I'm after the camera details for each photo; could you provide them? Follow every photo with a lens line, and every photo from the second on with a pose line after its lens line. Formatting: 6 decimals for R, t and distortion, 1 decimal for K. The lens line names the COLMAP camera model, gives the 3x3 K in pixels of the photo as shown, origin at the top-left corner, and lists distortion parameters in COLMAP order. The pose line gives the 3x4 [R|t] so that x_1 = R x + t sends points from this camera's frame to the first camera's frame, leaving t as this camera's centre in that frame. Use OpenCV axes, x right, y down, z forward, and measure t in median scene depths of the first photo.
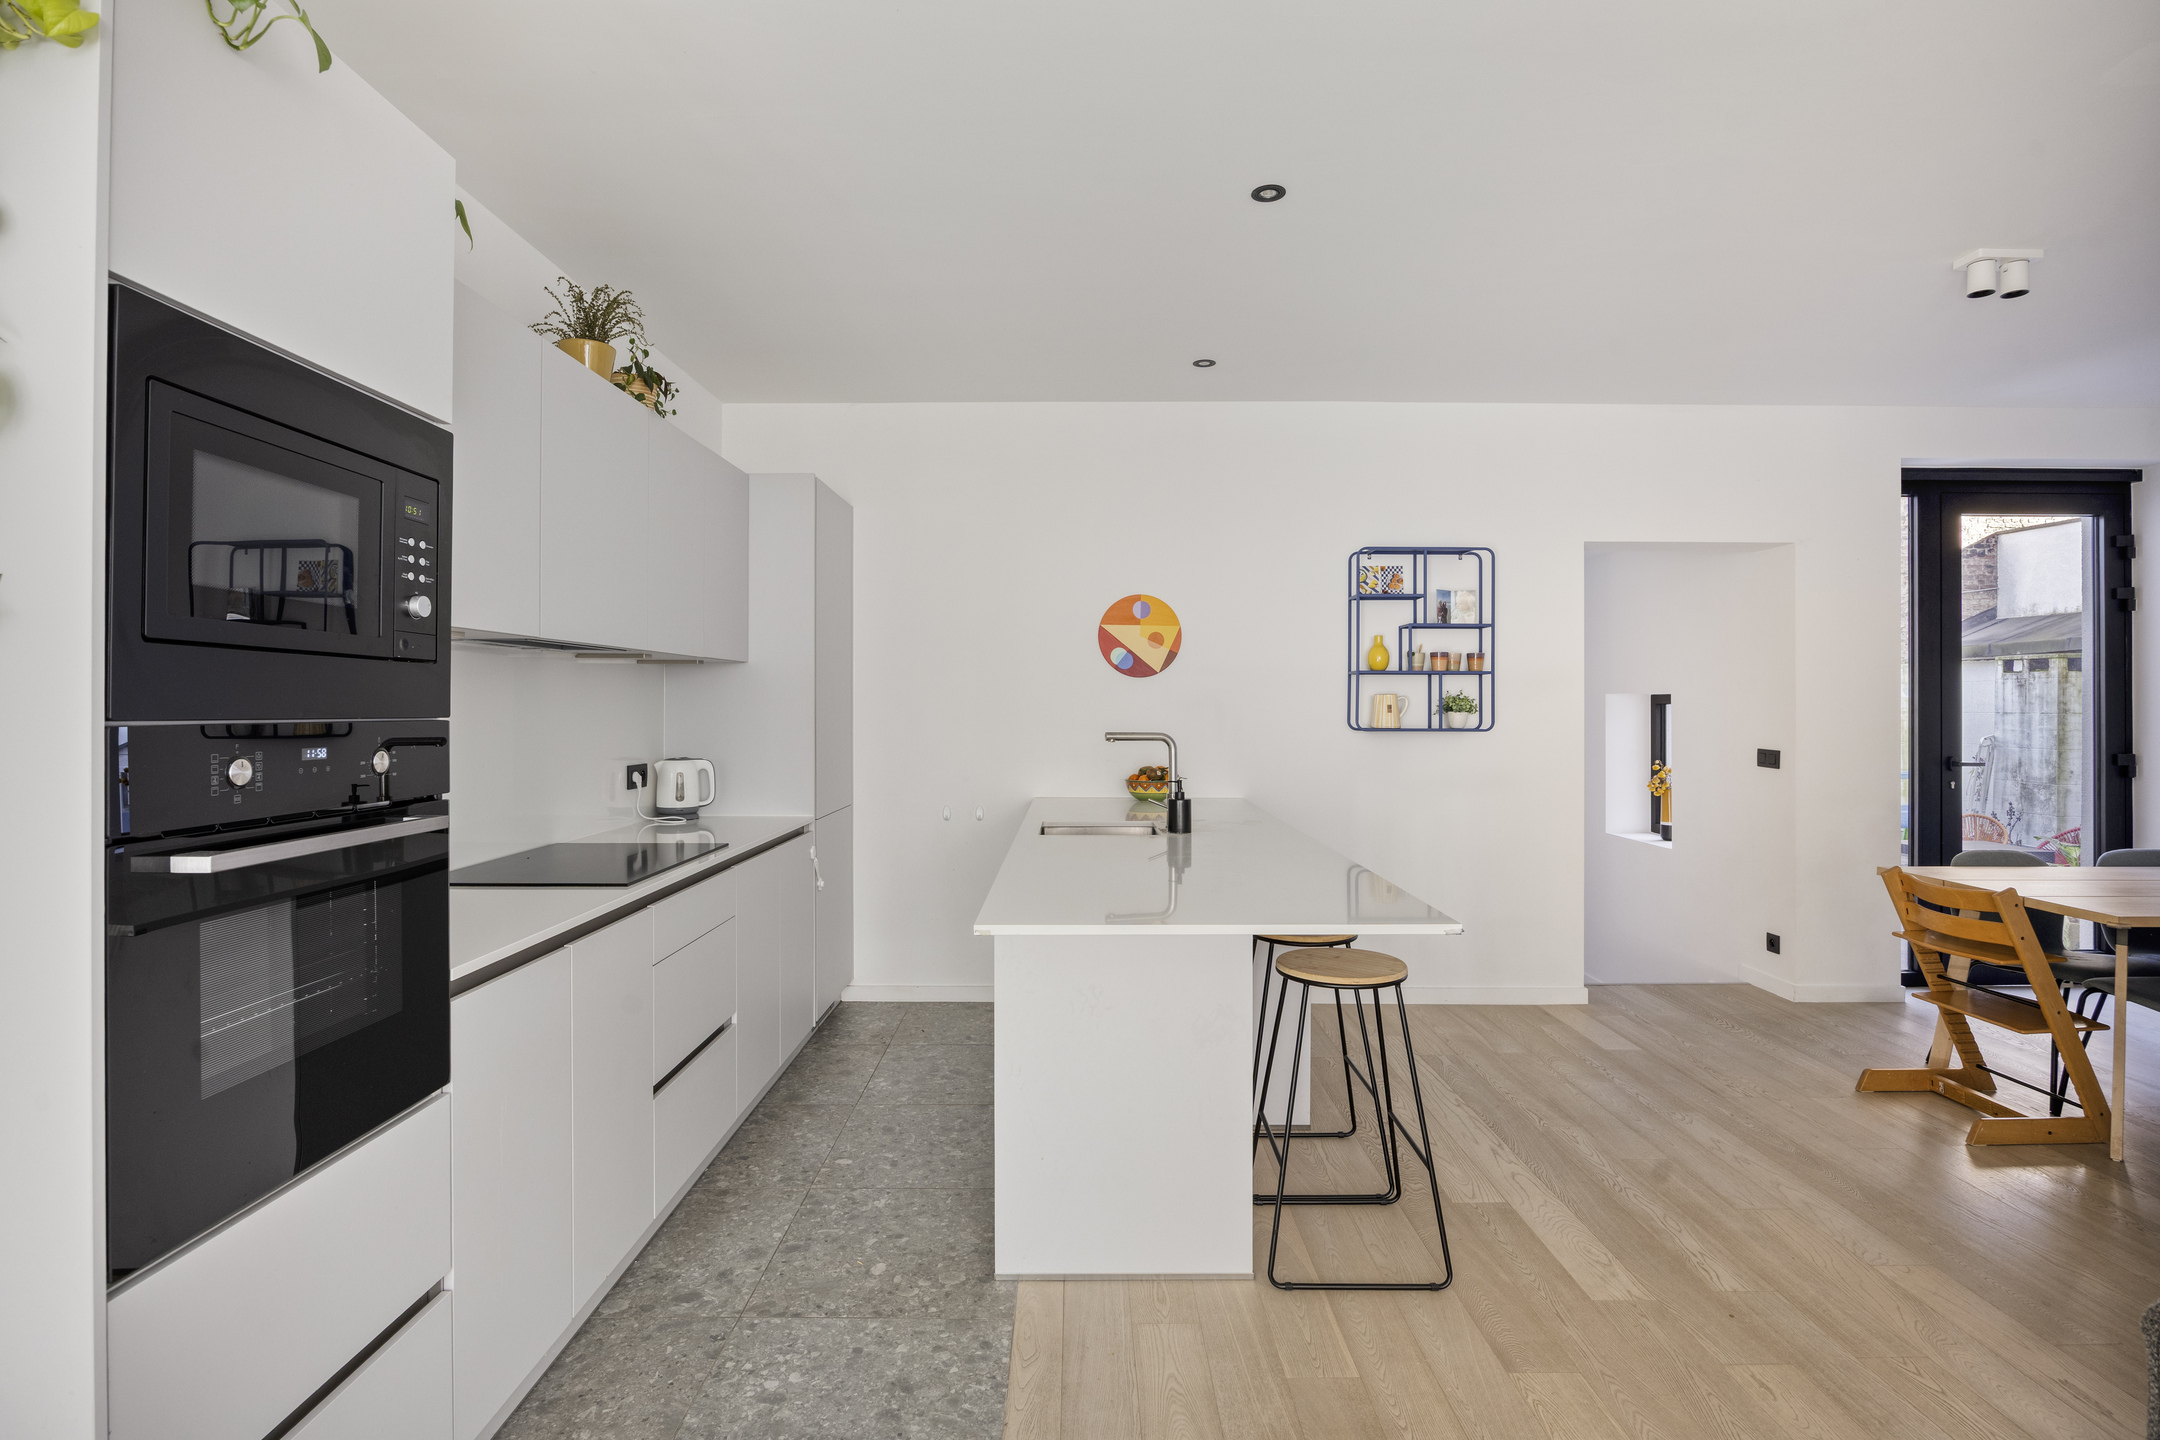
lens RADIAL K [[1031.5, 0, 1079.3], [0, 1031.5, 710.1], [0, 0, 1]] dist [-0.013445, 0.001103]
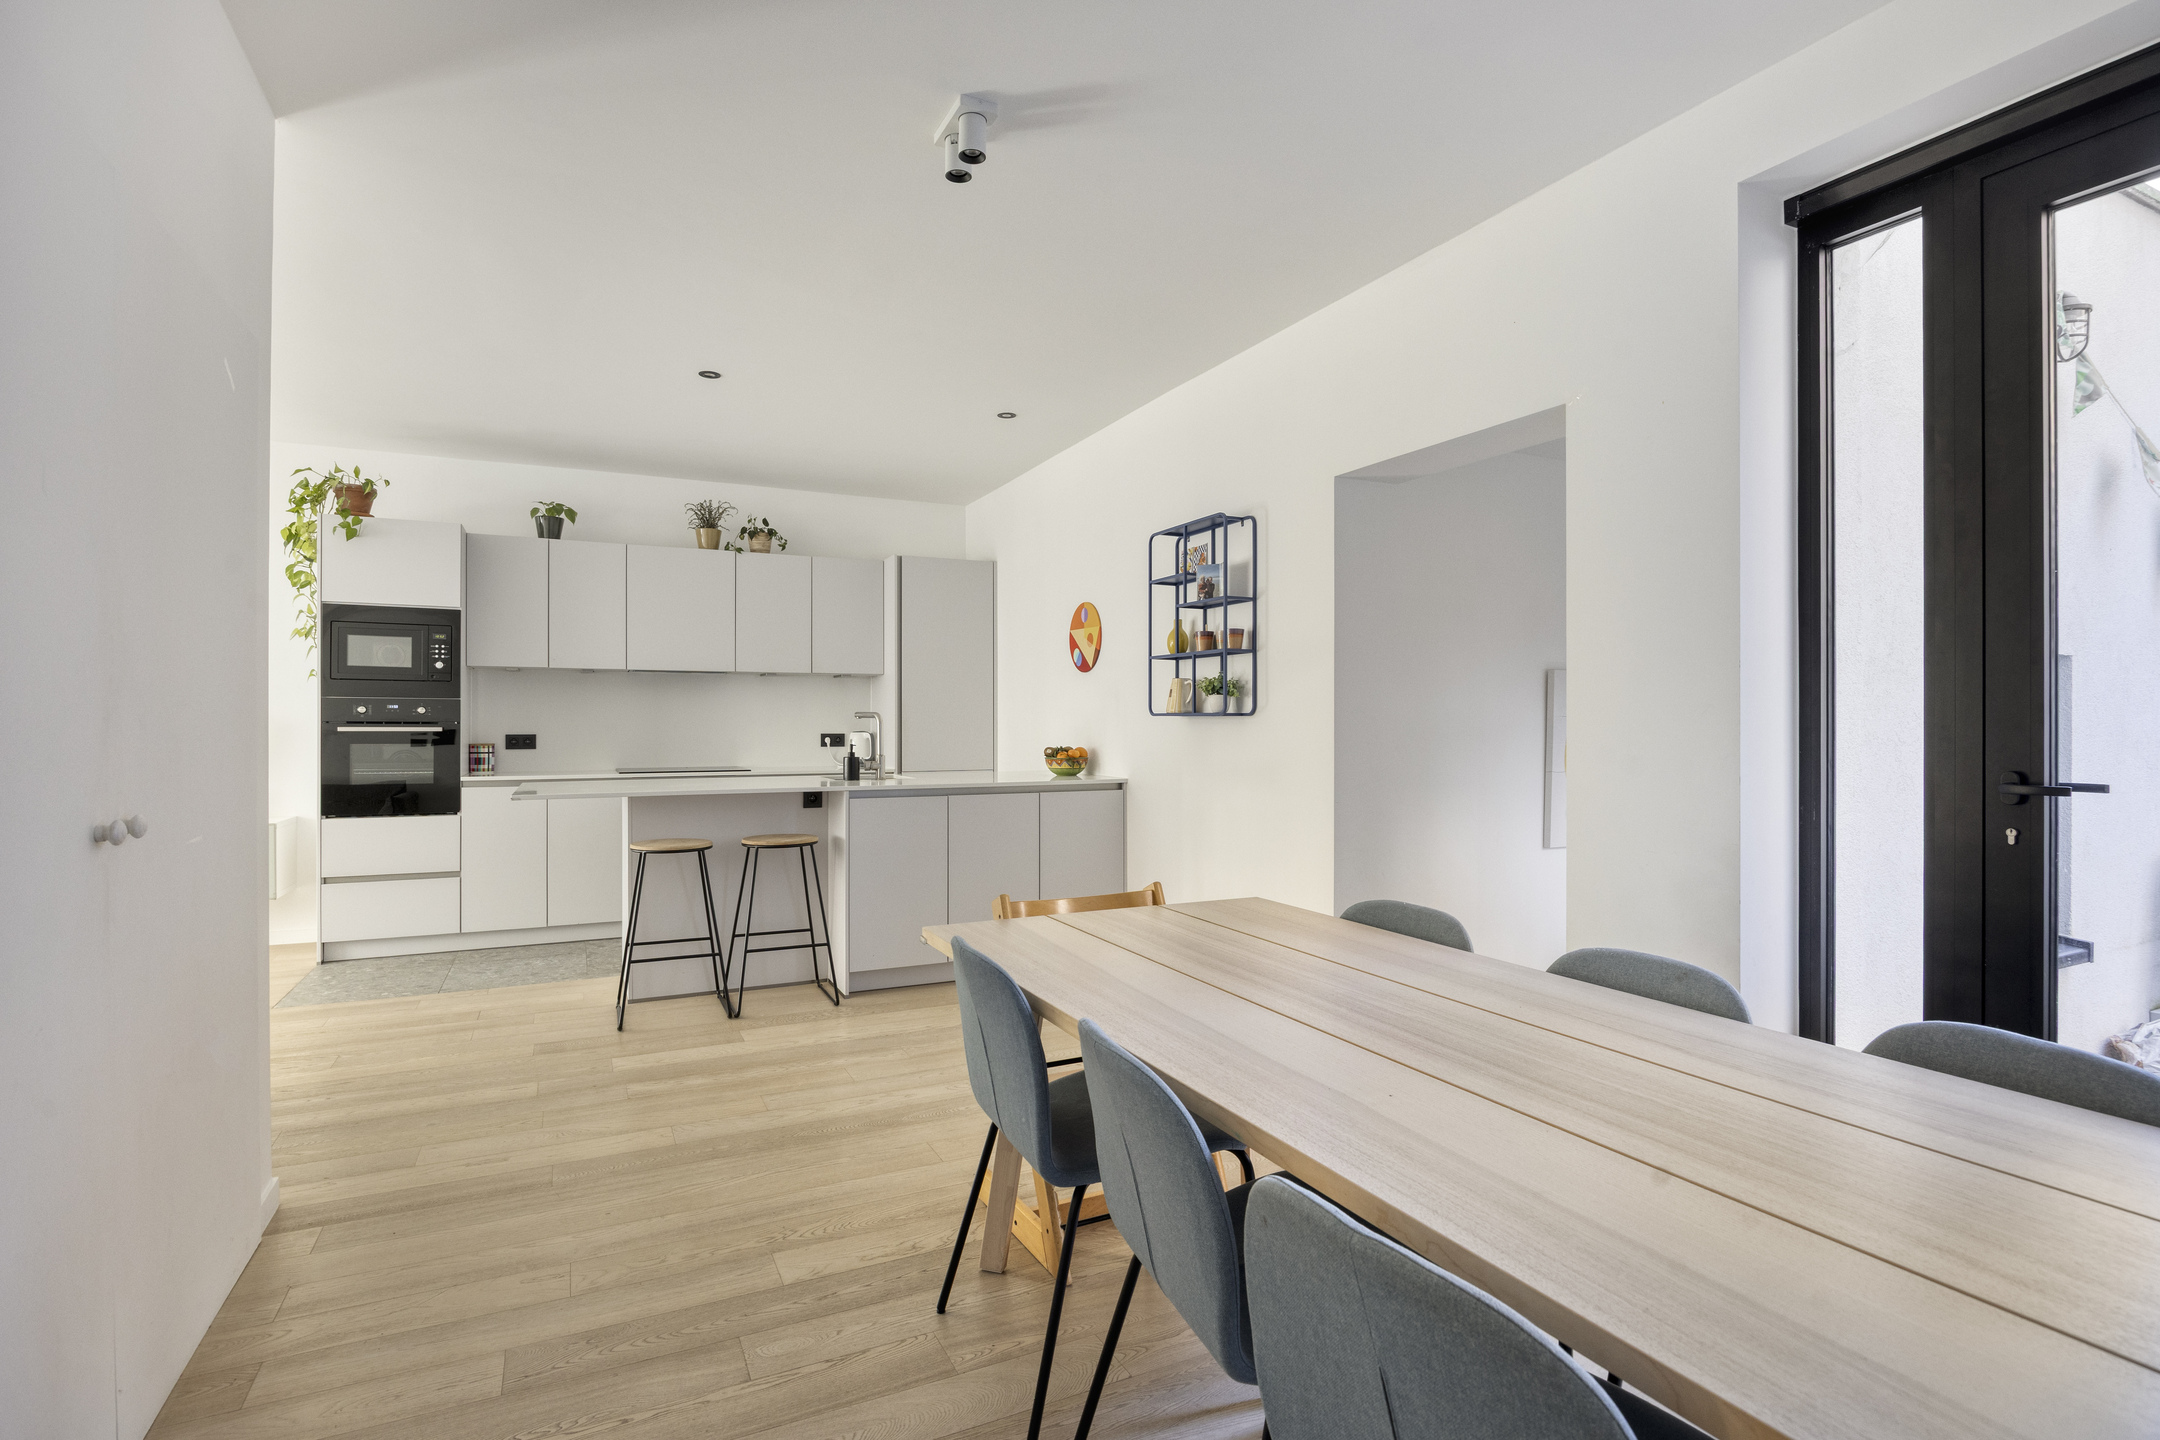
lens RADIAL K [[1042.2, 0, 1080.0], [0, 1042.2, 720.0], [0, 0, 1]] dist [-0.013838, 0.000340]
pose [[0.438943, -0.002827, -0.898511, 1.156646], [-0.005831, 0.999965, -0.005995, 0.030564], [0.898496, 0.007871, 0.438911, 0.483099]]
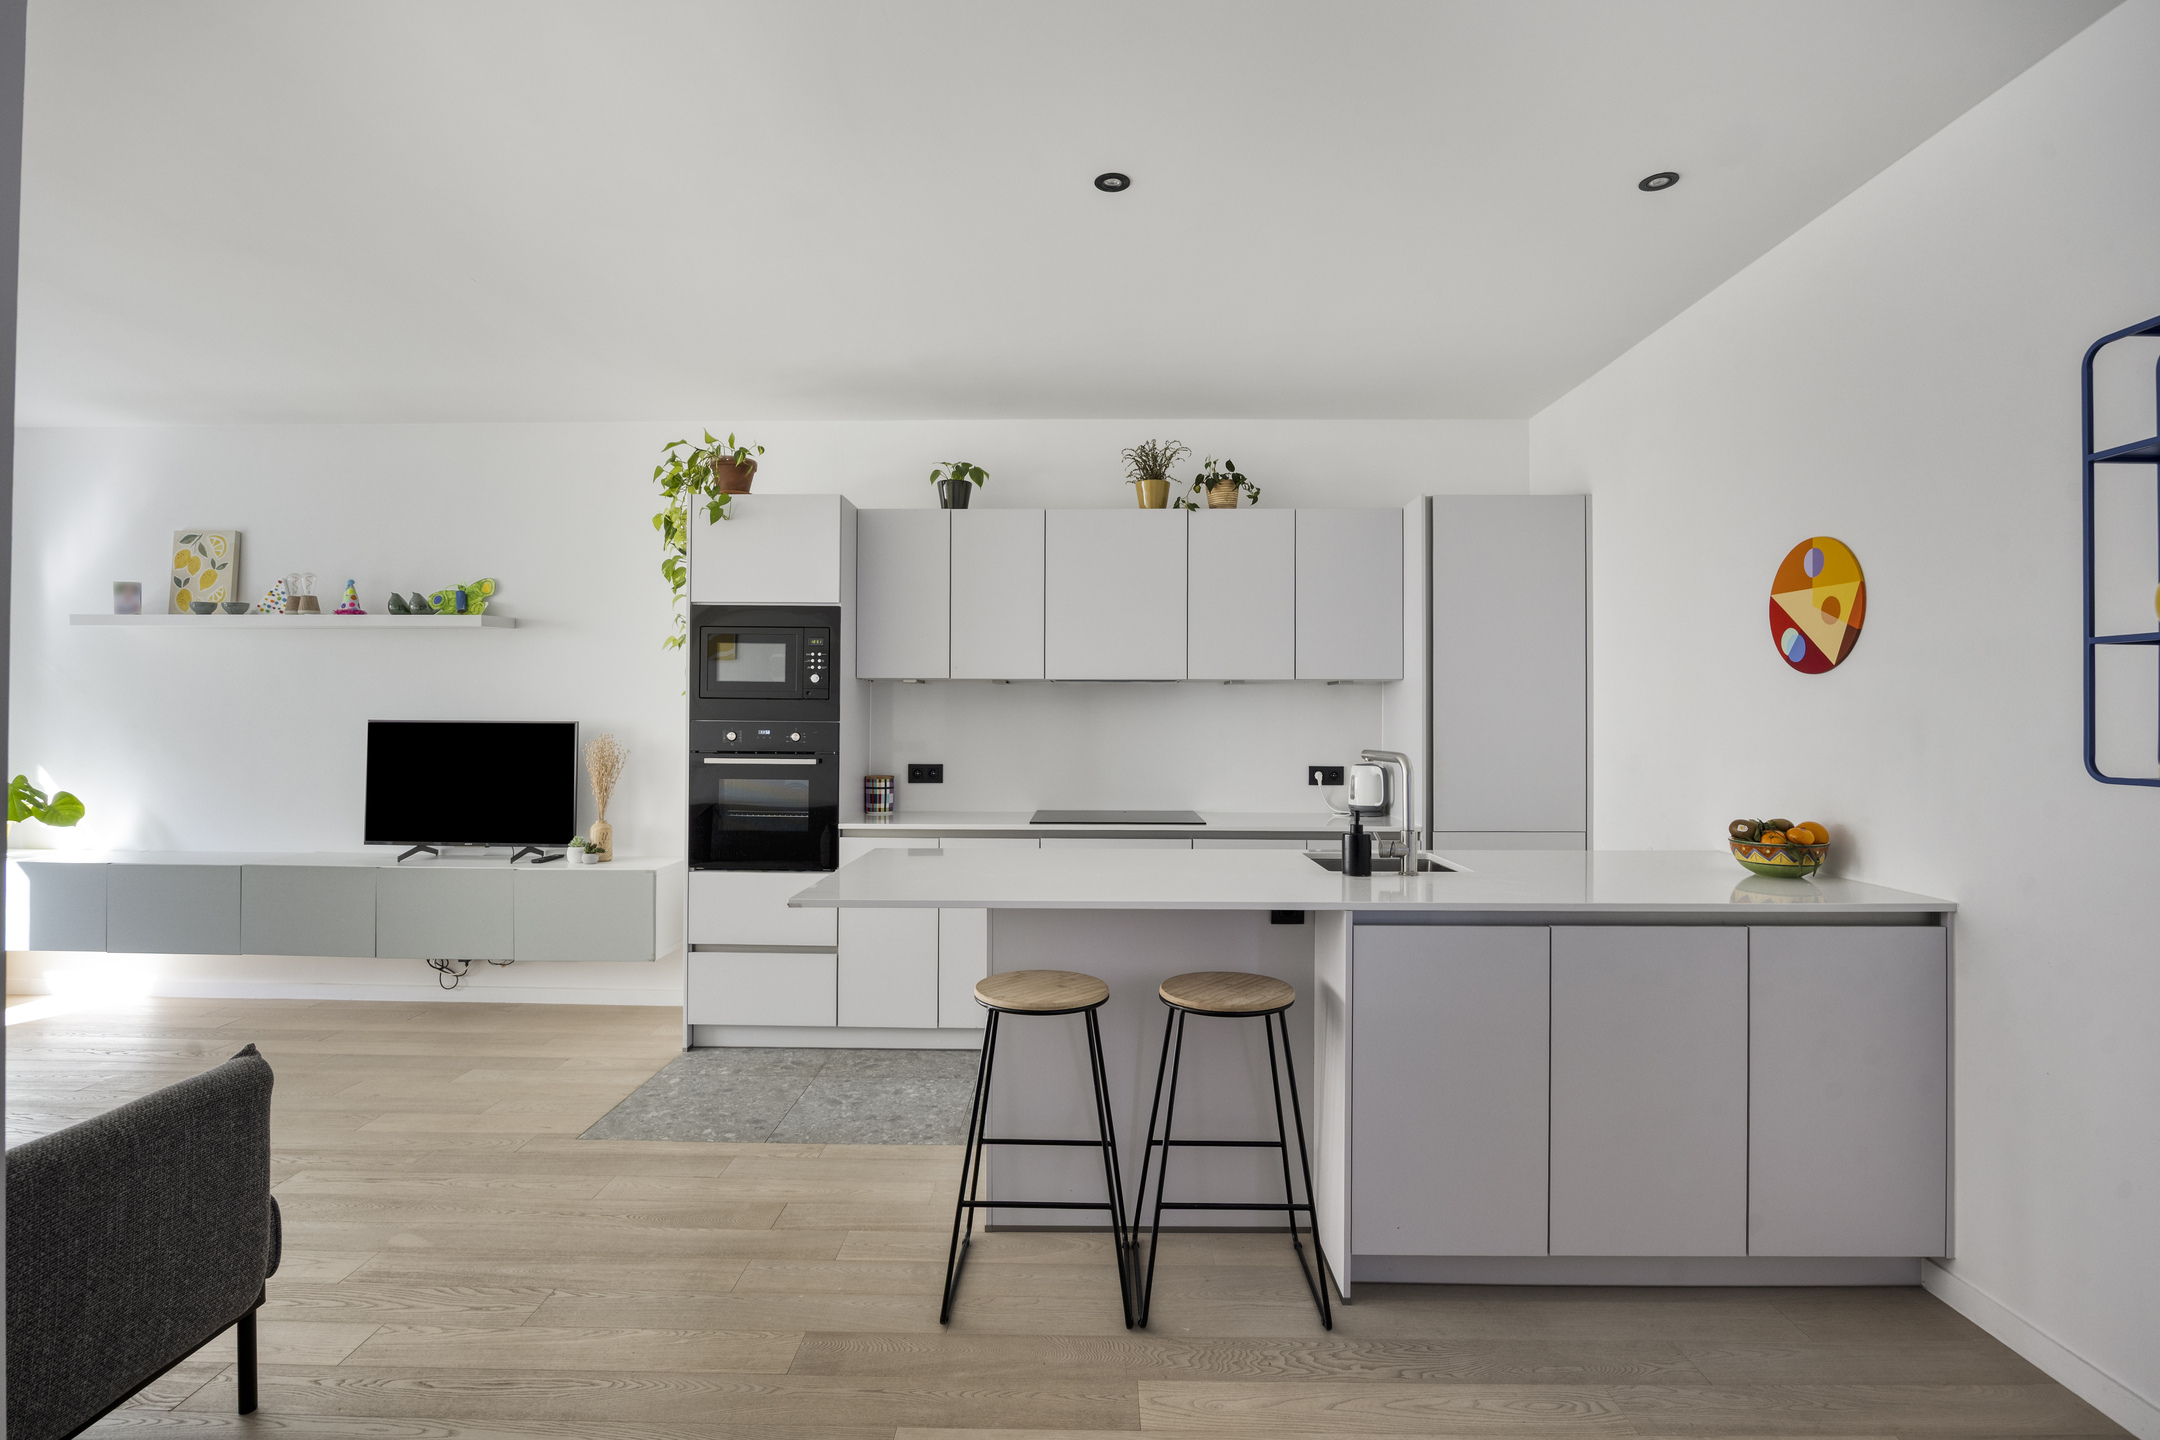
lens RADIAL K [[1040.6, 0, 1079.4], [0, 1040.6, 715.5], [0, 0, 1]] dist [-0.015804, 0.000383]
pose [[-0.015070, -0.003199, -0.999881, 0.687964], [-0.009391, 0.999951, -0.003058, -0.001585], [0.999842, 0.009344, -0.015100, 0.592113]]
